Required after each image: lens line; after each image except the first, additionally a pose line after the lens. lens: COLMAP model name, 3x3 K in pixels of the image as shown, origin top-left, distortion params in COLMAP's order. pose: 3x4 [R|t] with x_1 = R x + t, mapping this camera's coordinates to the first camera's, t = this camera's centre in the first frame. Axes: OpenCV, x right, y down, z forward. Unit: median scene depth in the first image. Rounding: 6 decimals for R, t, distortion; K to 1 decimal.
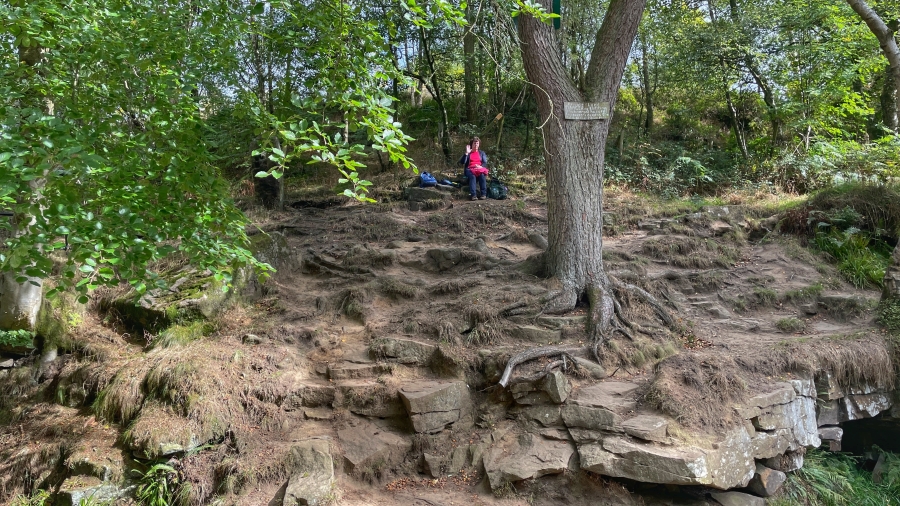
lens RADIAL K [[674.8, 0, 450.0], [0, 674.8, 253.0], [0, 0, 1]] dist [0.105598, -0.152264]
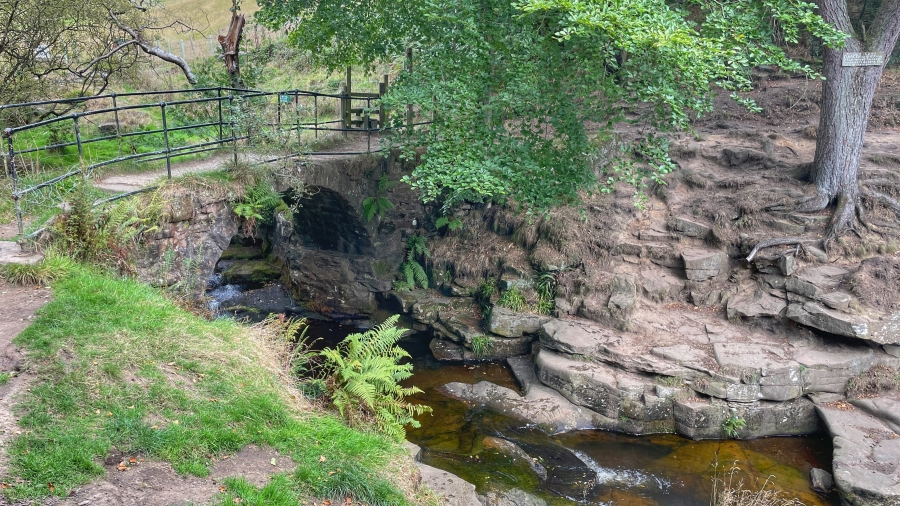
lens RADIAL K [[674.8, 0, 450.0], [0, 674.8, 253.0], [0, 0, 1]] dist [0.105598, -0.152264]
pose [[0.886798, 0.140234, -0.440368, 0.157045], [-0.001216, 0.953557, 0.301209, -0.298002], [0.462156, -0.266576, 0.845783, -0.671651]]
